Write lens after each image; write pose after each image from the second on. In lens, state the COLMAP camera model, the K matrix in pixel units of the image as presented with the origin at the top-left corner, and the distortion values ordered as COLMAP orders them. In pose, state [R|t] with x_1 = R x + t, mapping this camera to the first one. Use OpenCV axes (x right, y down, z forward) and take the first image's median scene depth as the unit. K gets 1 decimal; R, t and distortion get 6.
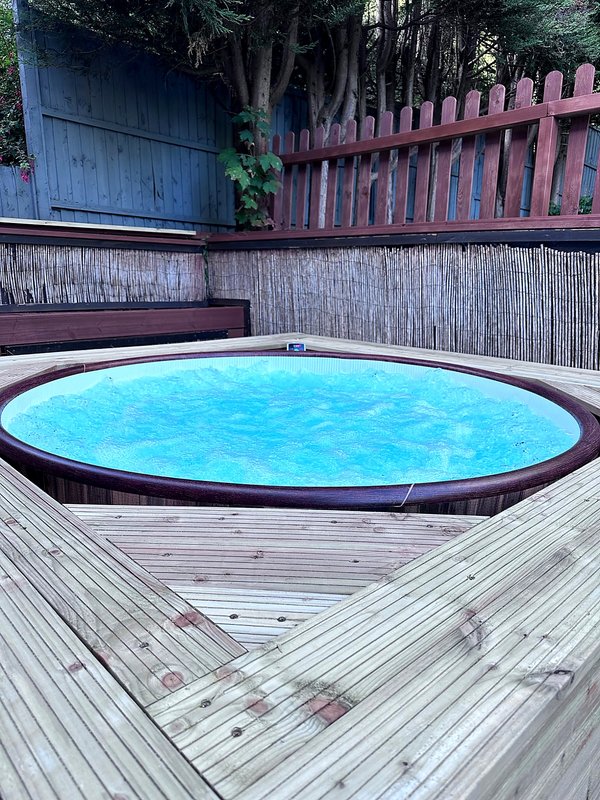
lens RADIAL K [[583.5, 0, 300.0], [0, 583.5, 400.0], [0, 0, 1]] dist [-0.001422, -0.002606]
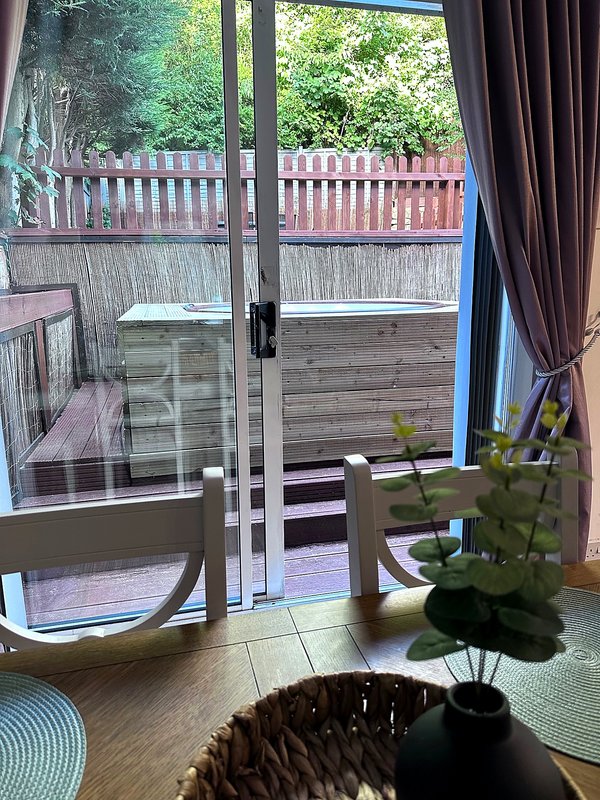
lens RADIAL K [[583.5, 0, 300.0], [0, 583.5, 400.0], [0, 0, 1]] dist [-0.001422, -0.002606]
pose [[0.483370, -0.192849, 0.853911, -1.293212], [0.210486, 0.972421, 0.100464, 0.059420], [-0.849735, 0.131175, 0.510631, -0.000900]]
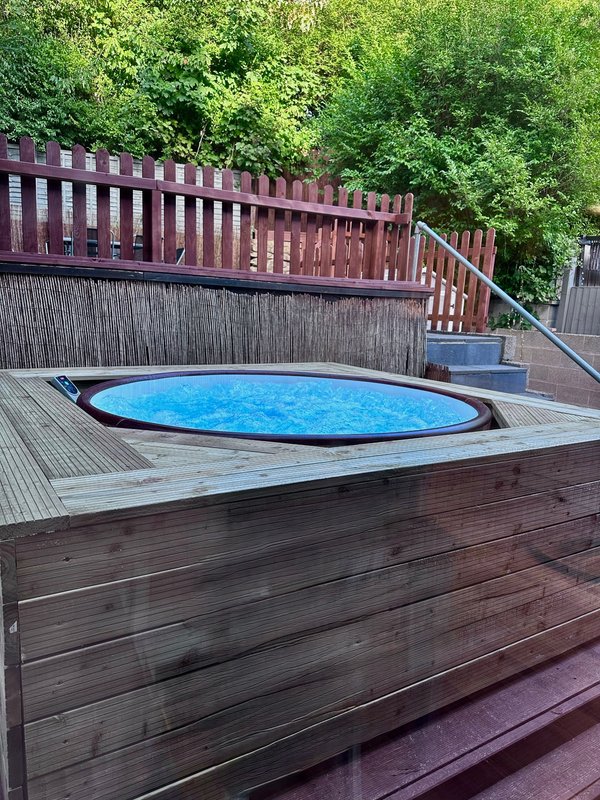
lens RADIAL K [[583.5, 0, 300.0], [0, 583.5, 400.0], [0, 0, 1]] dist [-0.001422, -0.002606]
pose [[0.180674, -0.157060, 0.970922, -0.921464], [0.172285, 0.976958, 0.125977, -0.115227], [-0.968336, 0.144514, 0.203570, 0.448490]]
